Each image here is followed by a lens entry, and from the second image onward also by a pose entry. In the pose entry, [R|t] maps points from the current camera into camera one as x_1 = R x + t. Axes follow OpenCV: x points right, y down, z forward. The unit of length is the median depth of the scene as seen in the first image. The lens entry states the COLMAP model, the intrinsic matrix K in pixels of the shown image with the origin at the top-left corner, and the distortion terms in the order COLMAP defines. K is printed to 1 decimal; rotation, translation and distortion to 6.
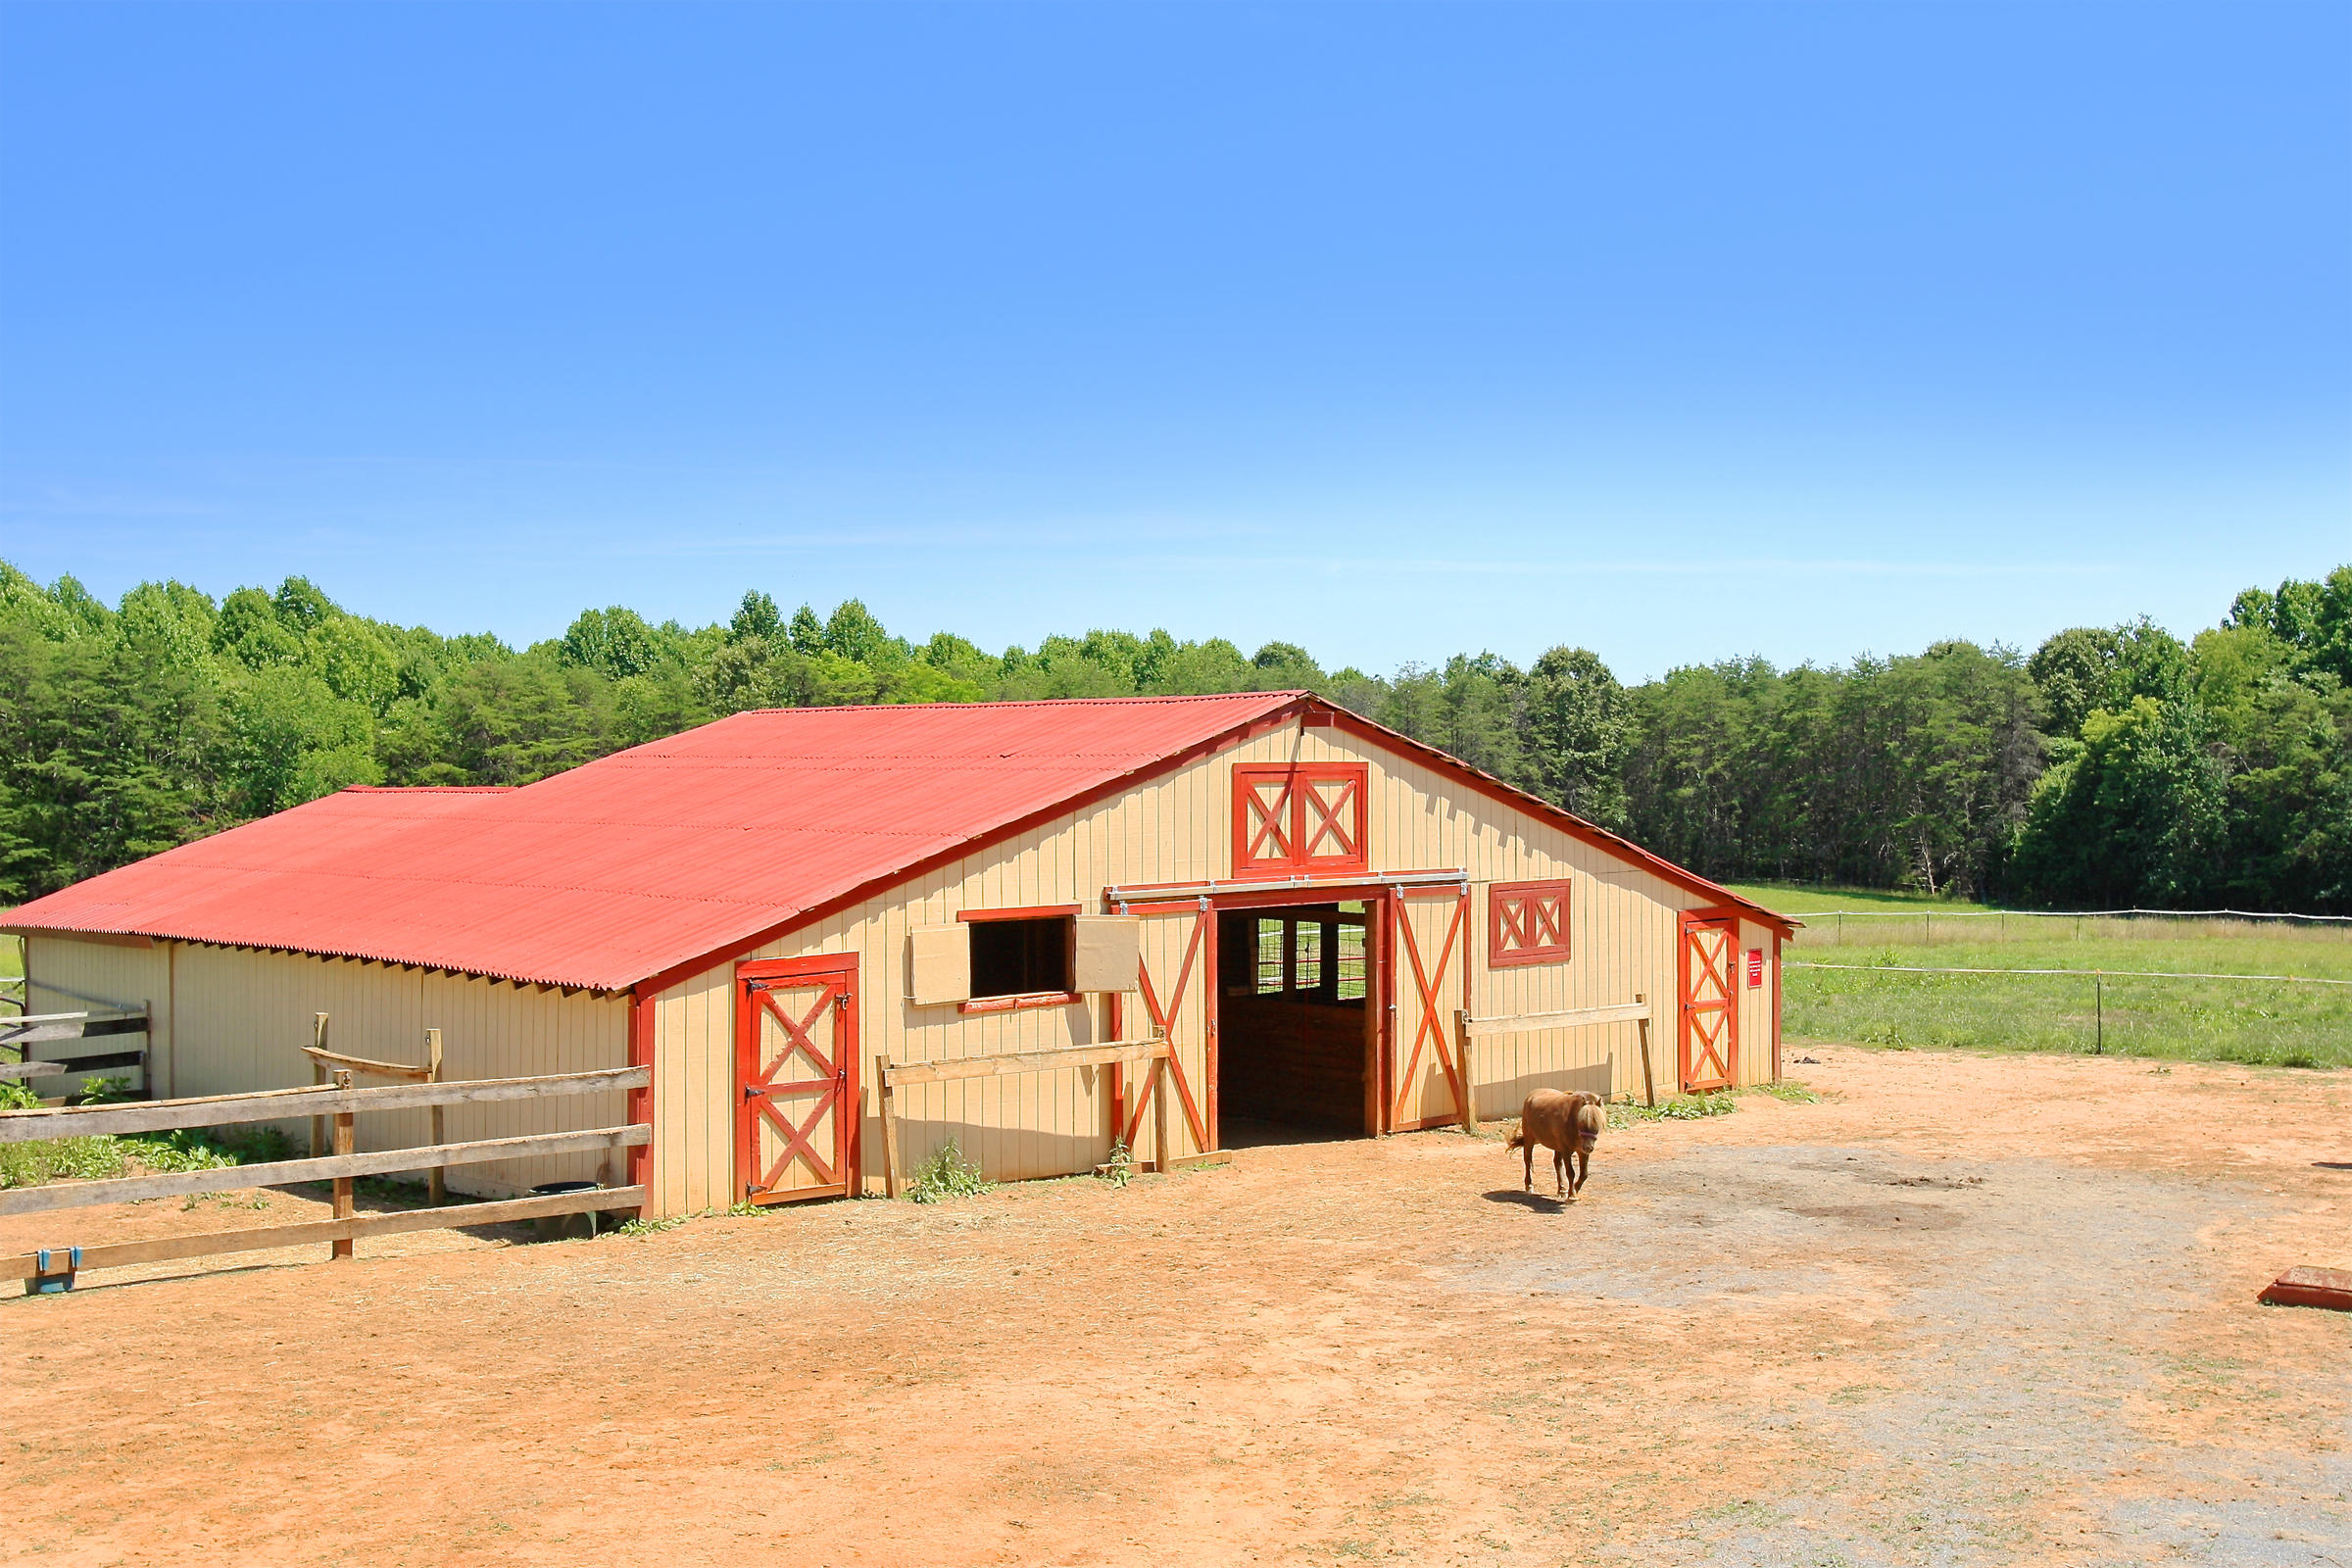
lens RADIAL K [[2464.9, 0, 1176.0], [0, 2464.9, 784.0], [0, 0, 1]] dist [-0.038551, 0.041004]
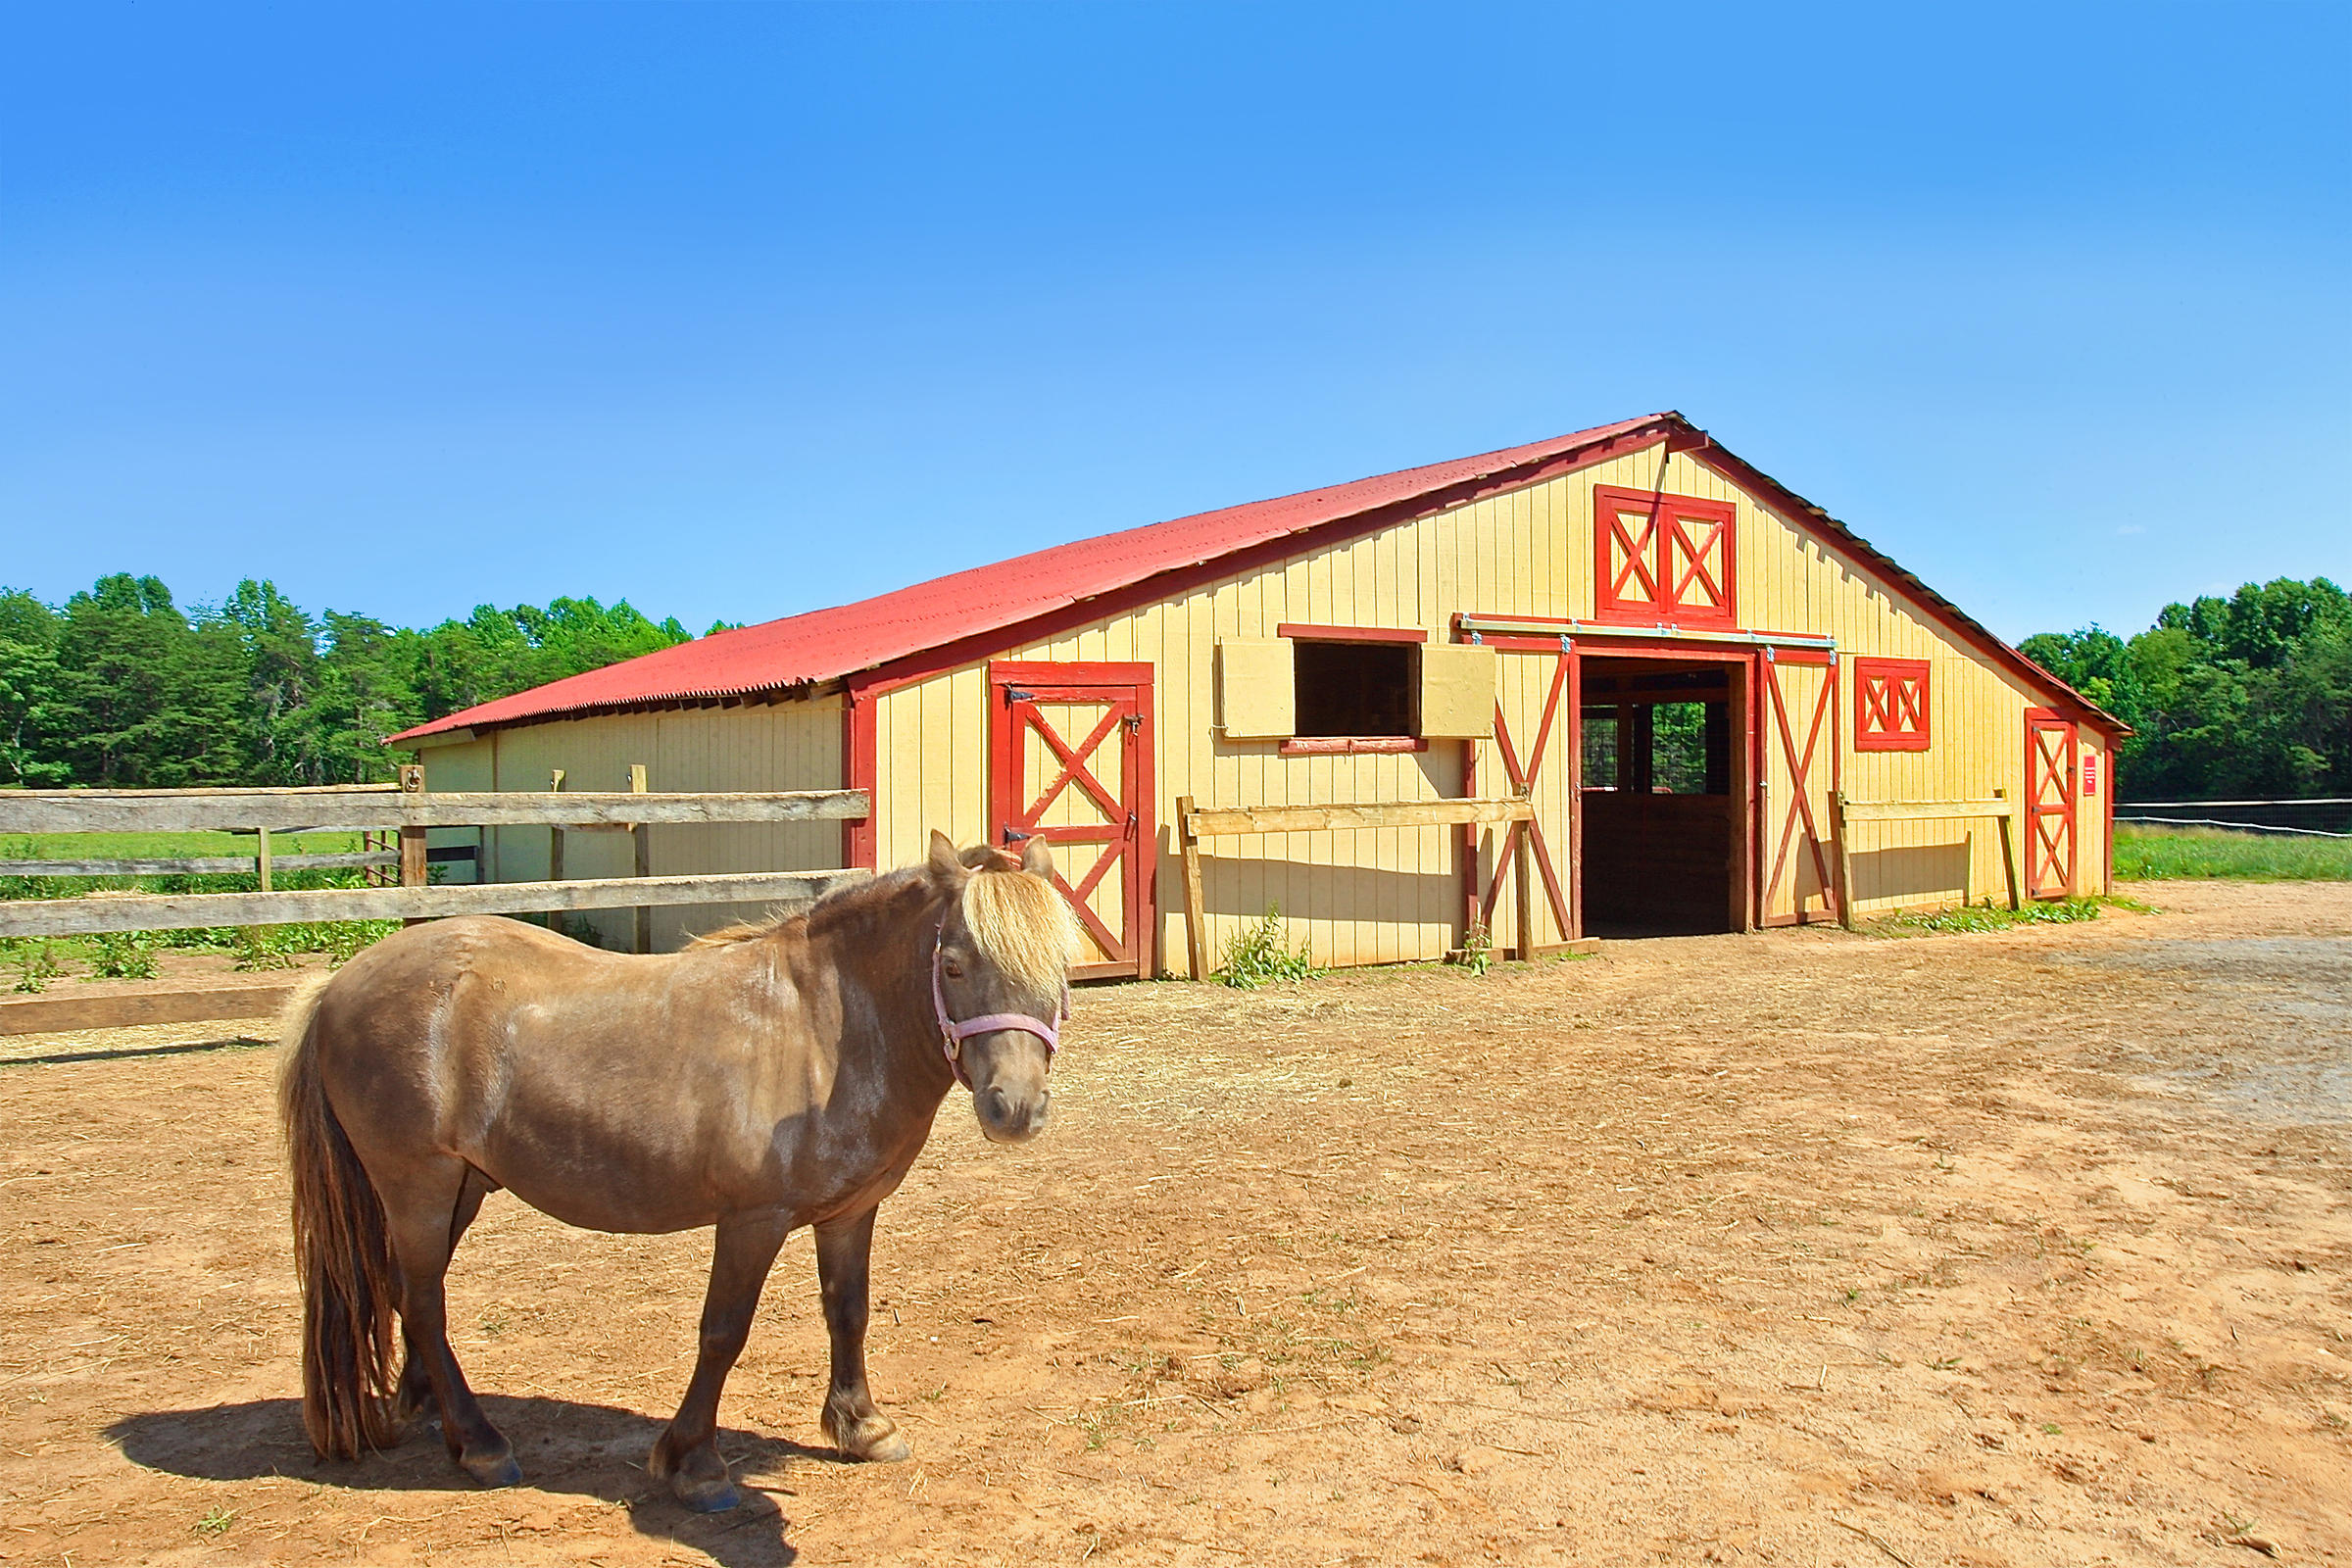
lens RADIAL K [[1584.8, 0, 1176.0], [0, 1584.8, 784.0], [0, 0, 1]] dist [-0.088276, 0.053555]
pose [[0.991182, -0.004577, -0.132427, -0.047231], [0.005854, 0.999940, 0.009255, 0.086294], [0.132376, -0.009948, 0.991150, 0.428327]]
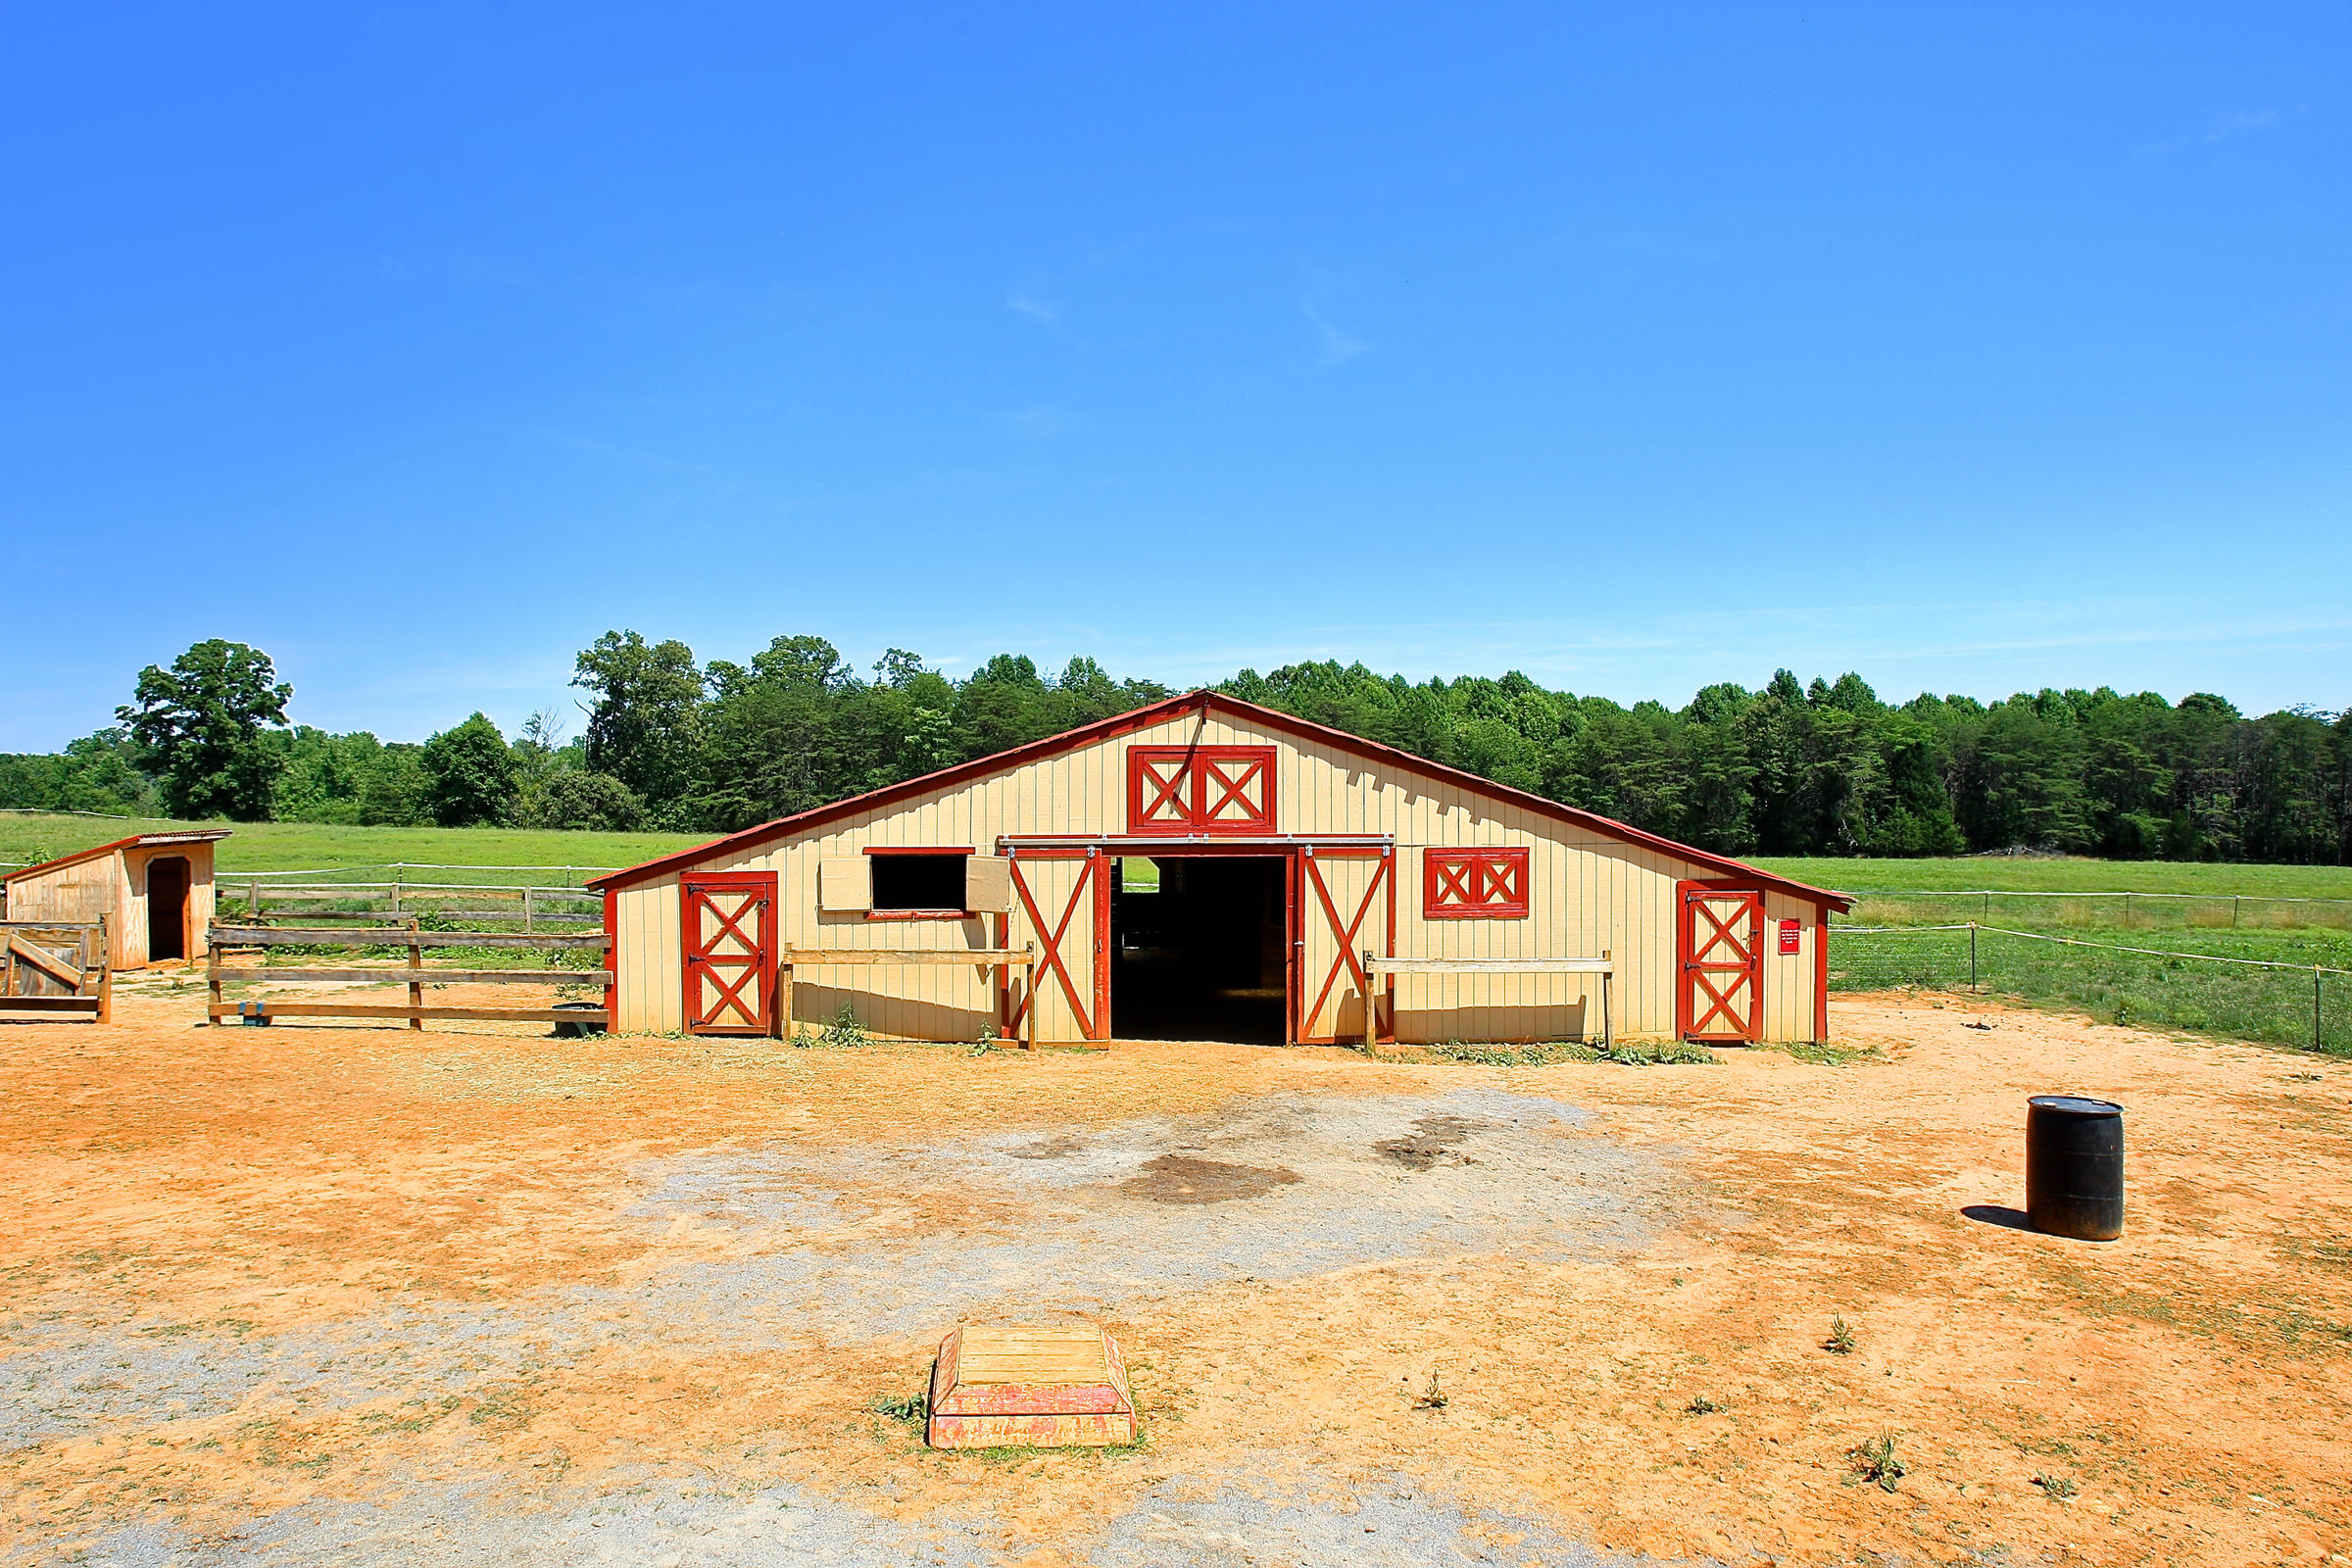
lens RADIAL K [[1388.5, 0, 1176.0], [0, 1388.5, 784.0], [0, 0, 1]] dist [-0.102995, 0.063416]
pose [[0.786328, 0.008380, -0.617752, 0.480834], [-0.011089, 0.999938, -0.000551, 0.011698], [0.617710, 0.007283, 0.786373, 0.422985]]
